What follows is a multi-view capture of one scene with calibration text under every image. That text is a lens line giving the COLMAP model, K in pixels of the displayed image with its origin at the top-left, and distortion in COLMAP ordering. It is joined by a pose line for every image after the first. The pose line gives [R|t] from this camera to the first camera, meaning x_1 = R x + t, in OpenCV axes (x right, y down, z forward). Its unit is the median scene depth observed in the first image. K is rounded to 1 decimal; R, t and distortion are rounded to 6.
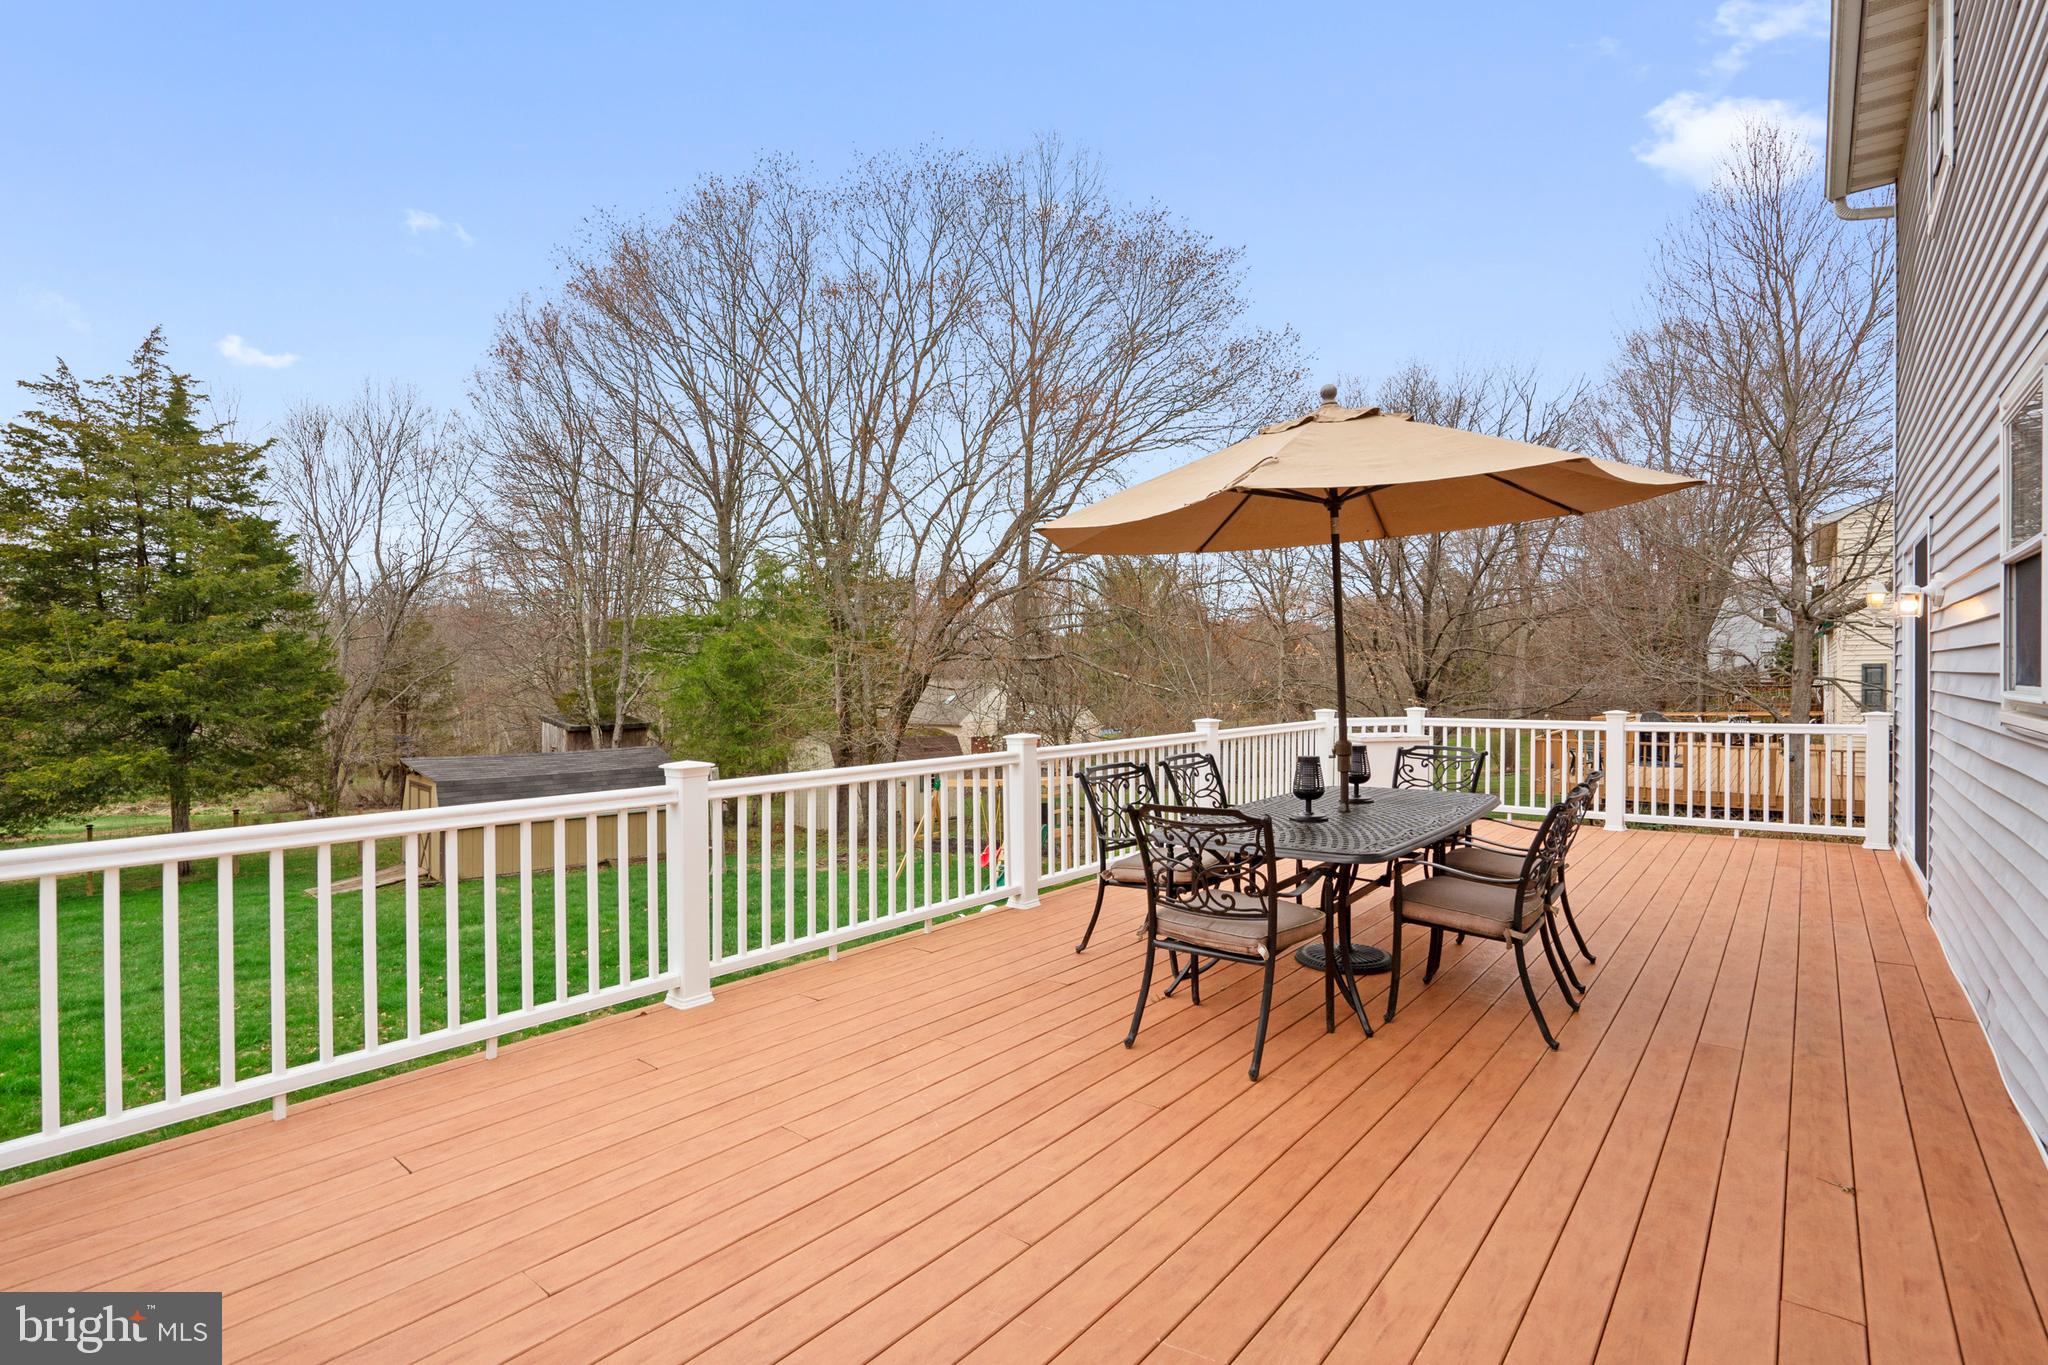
lens RADIAL K [[965.1, 0, 1020.1], [0, 965.1, 655.5], [0, 0, 1]] dist [-0.062585, 0.026182]
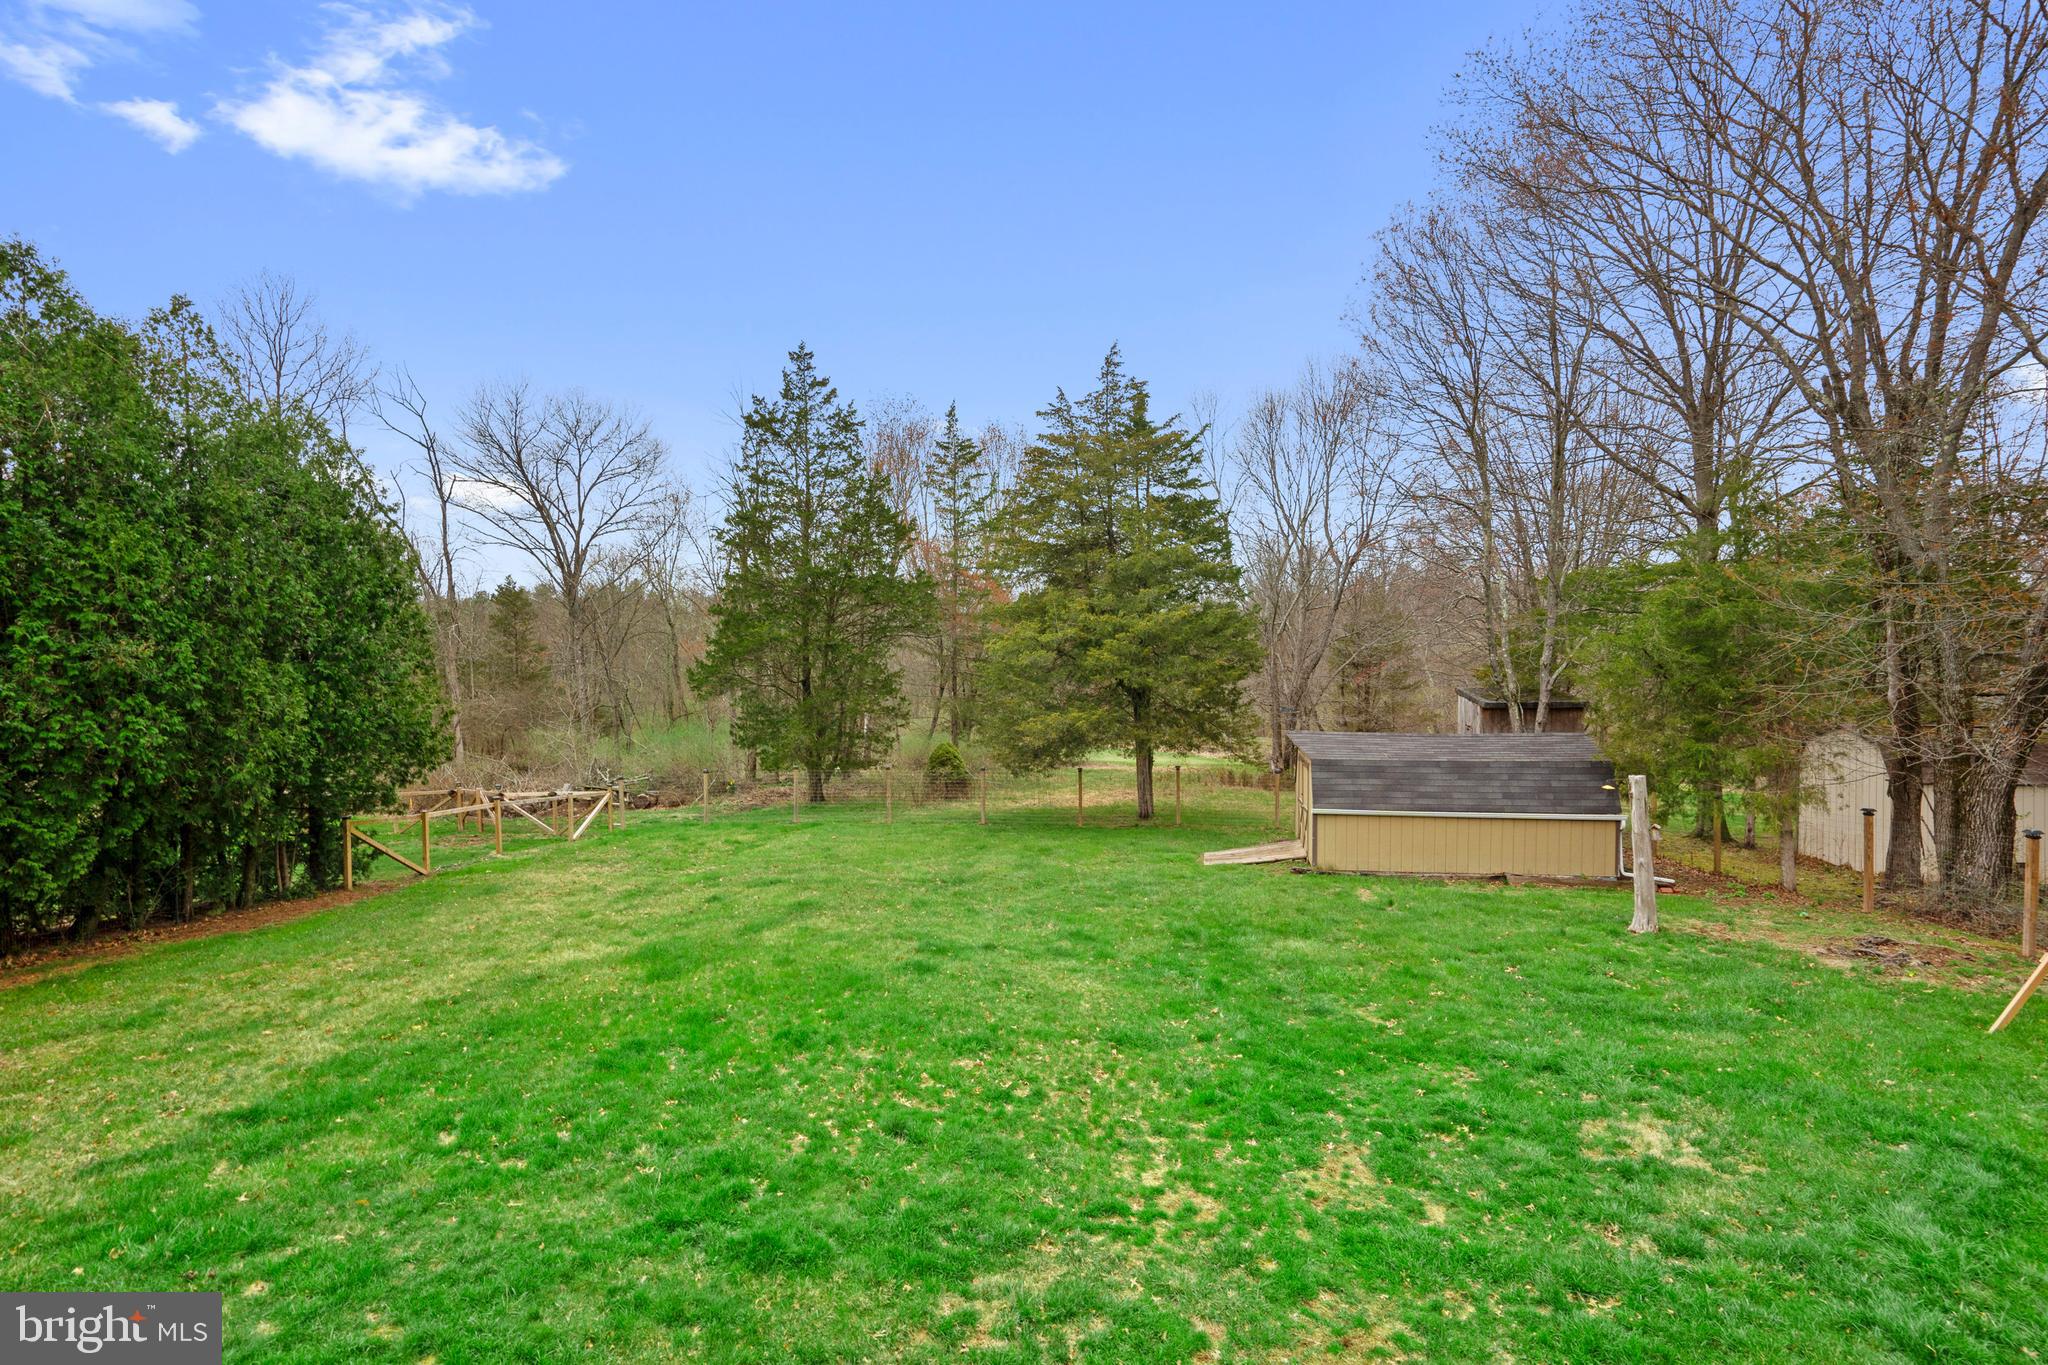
lens RADIAL K [[965.1, 0, 1020.1], [0, 965.1, 655.5], [0, 0, 1]] dist [-0.062585, 0.026182]
pose [[0.575545, 0.006363, -0.817745, -0.017099], [0.021491, 0.999507, 0.022902, 0.004451], [0.817488, -0.030755, 0.575124, 0.185543]]
